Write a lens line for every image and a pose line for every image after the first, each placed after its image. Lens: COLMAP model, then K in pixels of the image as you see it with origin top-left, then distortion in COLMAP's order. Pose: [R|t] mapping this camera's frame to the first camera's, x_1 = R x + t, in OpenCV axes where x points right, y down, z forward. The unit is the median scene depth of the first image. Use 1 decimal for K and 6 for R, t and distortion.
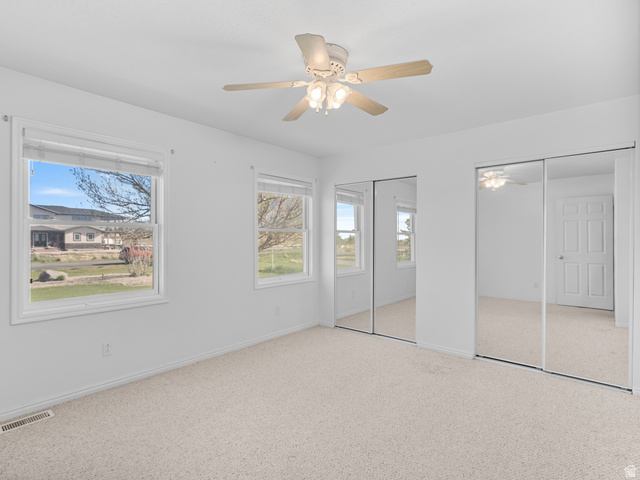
lens RADIAL K [[336.1, 0, 324.8], [0, 336.1, 241.7], [0, 0, 1]] dist [0.011079, -0.000241]
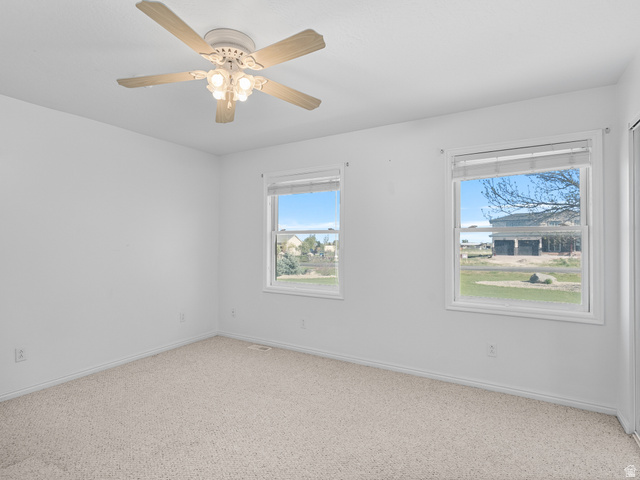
lens RADIAL K [[336.1, 0, 319.2], [0, 336.1, 241.4], [0, 0, 1]] dist [0.011079, -0.000241]
pose [[0.160325, -0.004276, -0.987055, 0.437157], [-0.010600, 0.999925, -0.006053, -0.004206], [0.987007, 0.011433, 0.160268, 0.512591]]
